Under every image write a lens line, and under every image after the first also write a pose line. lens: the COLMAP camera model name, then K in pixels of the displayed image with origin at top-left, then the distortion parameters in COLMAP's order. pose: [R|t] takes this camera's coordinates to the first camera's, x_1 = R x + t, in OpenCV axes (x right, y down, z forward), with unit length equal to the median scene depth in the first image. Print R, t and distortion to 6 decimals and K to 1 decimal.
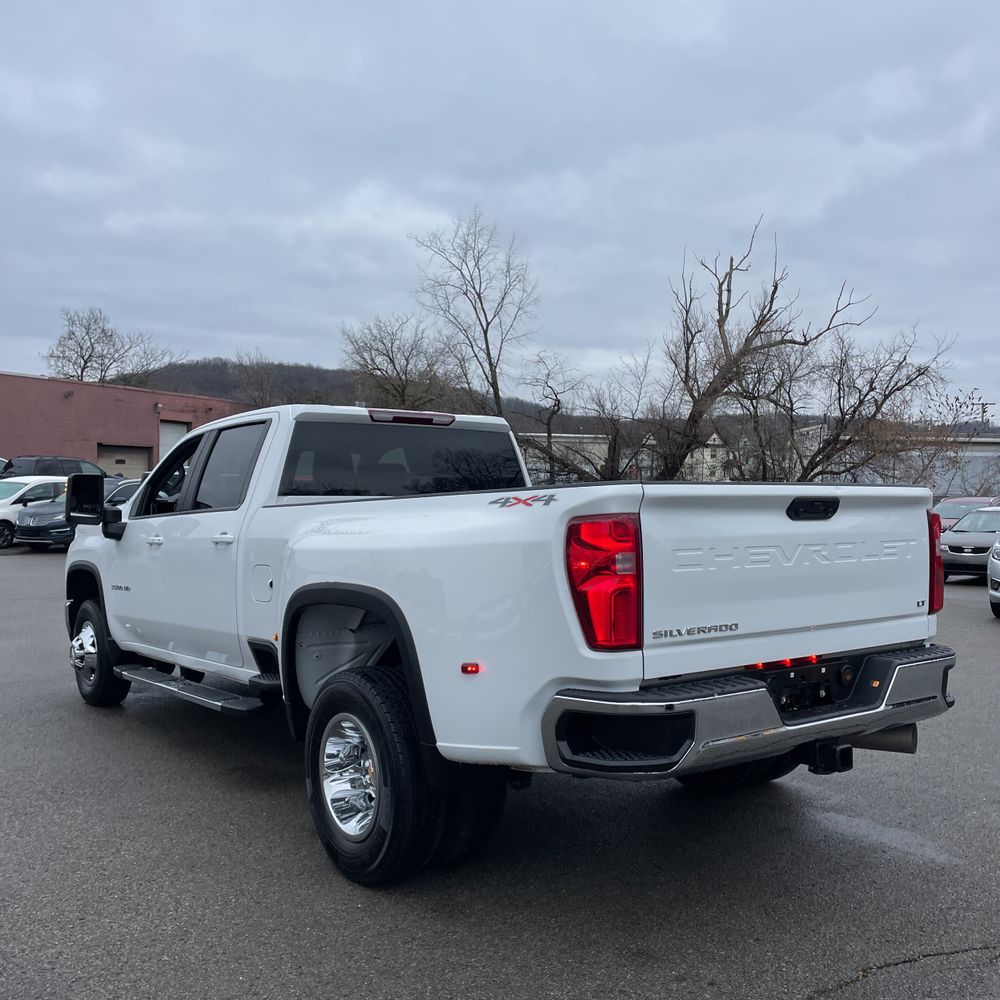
lens RADIAL K [[996.2, 0, 521.8], [0, 996.2, 500.1], [0, 0, 1]] dist [0.076537, -0.095371]
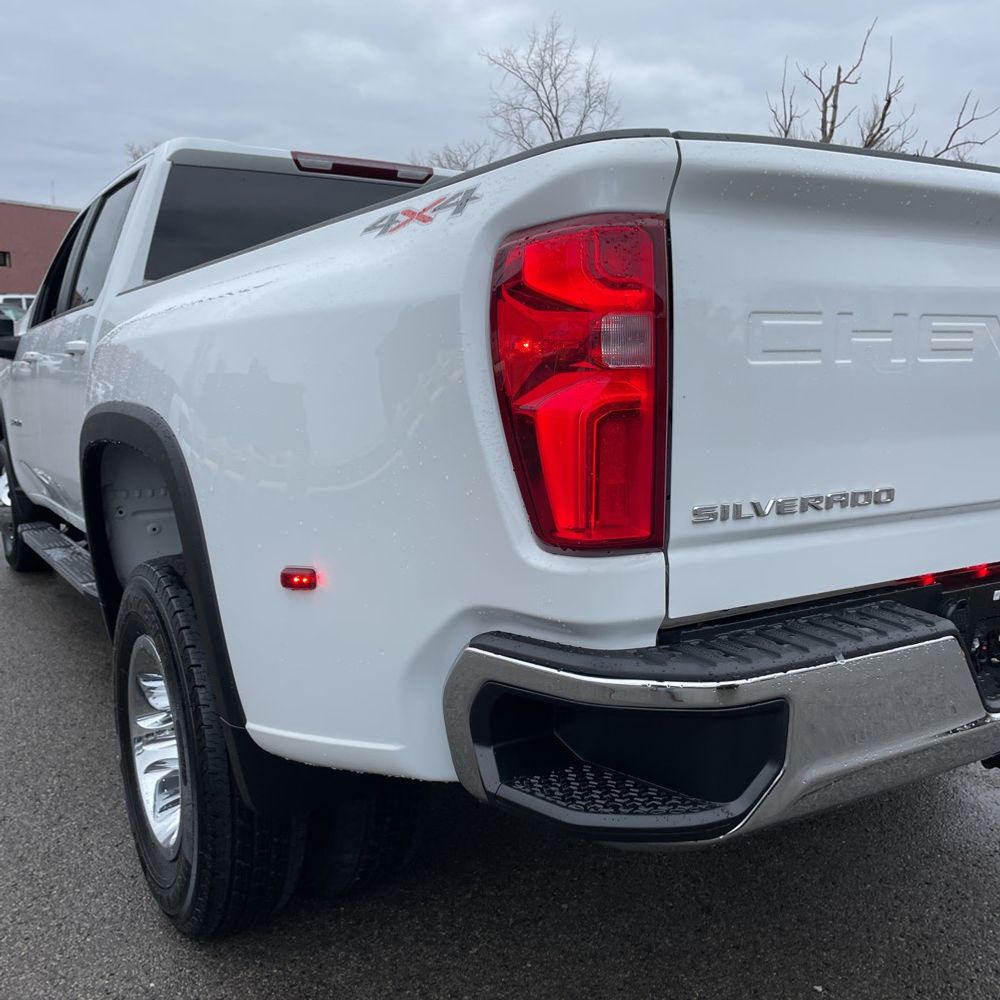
lens RADIAL K [[996.2, 0, 521.8], [0, 996.2, 500.1], [0, 0, 1]] dist [0.076537, -0.095371]
pose [[0.996612, 0.012669, -0.081261, 0.088705], [-0.000427, 0.988848, 0.148928, 0.062574], [0.082242, -0.148389, 0.985503, 0.551329]]
